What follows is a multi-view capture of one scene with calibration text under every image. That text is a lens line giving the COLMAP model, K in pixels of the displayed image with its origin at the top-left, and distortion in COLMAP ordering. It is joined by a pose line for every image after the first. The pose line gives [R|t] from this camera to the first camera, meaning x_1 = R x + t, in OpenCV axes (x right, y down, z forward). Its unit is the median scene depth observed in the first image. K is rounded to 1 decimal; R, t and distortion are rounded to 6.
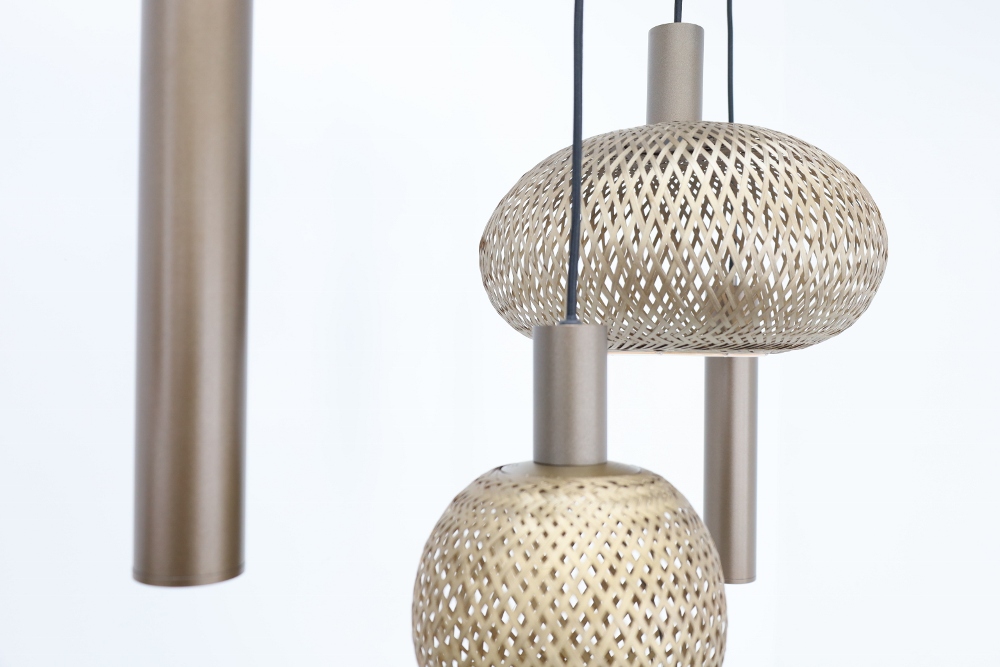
lens RADIAL K [[864.1, 0, 500.0], [0, 864.1, 333.5], [0, 0, 1]] dist [0.000376, 0.001401]
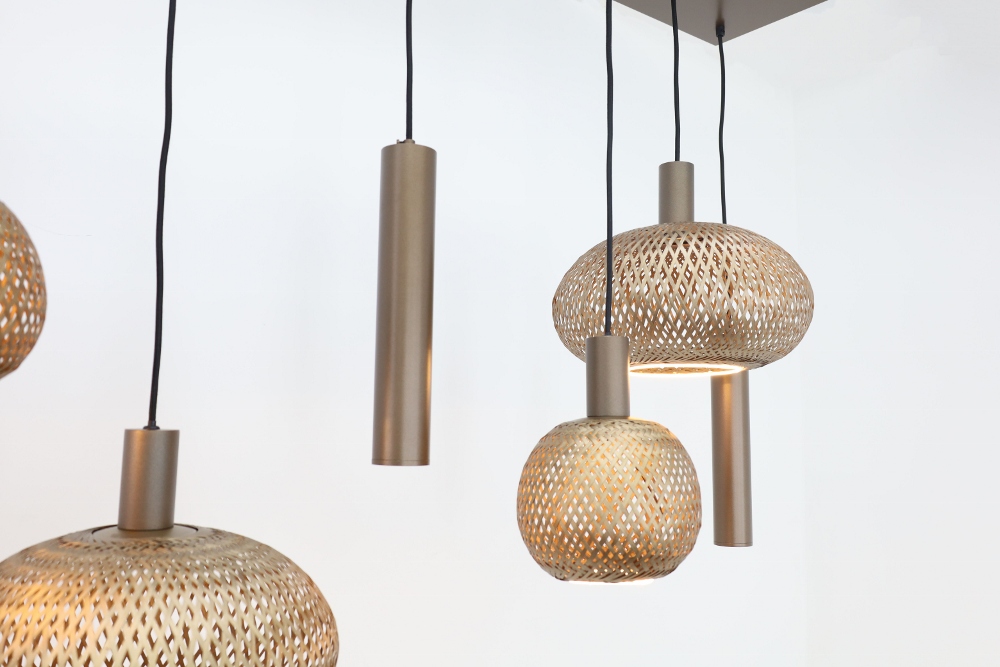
lens RADIAL K [[782.7, 0, 519.3], [0, 782.7, 334.5], [0, 0, 1]] dist [0.003683, 0.001506]
pose [[0.998377, -0.011264, -0.055833, -0.005709], [0.005128, 0.994045, -0.108846, 0.135160], [0.056726, 0.108383, 0.992489, -0.499375]]
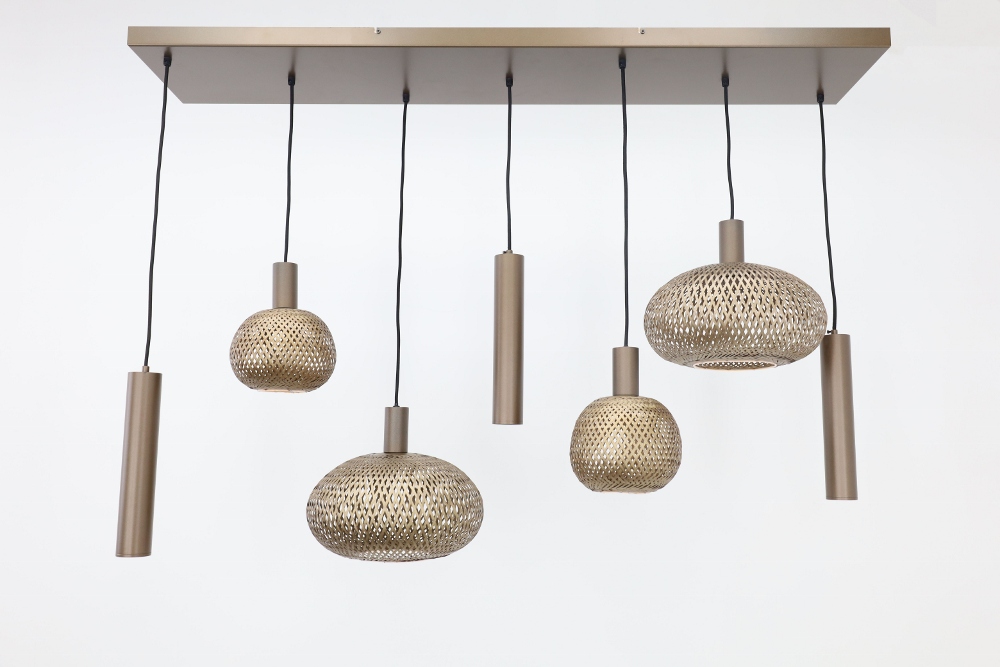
lens RADIAL K [[782.7, 0, 519.3], [0, 782.7, 334.5], [0, 0, 1]] dist [0.003683, 0.001506]
pose [[0.915132, -0.054989, -0.399386, 0.582123], [0.012027, 0.993937, -0.109290, 0.188696], [0.402975, 0.095211, 0.910245, -1.251729]]
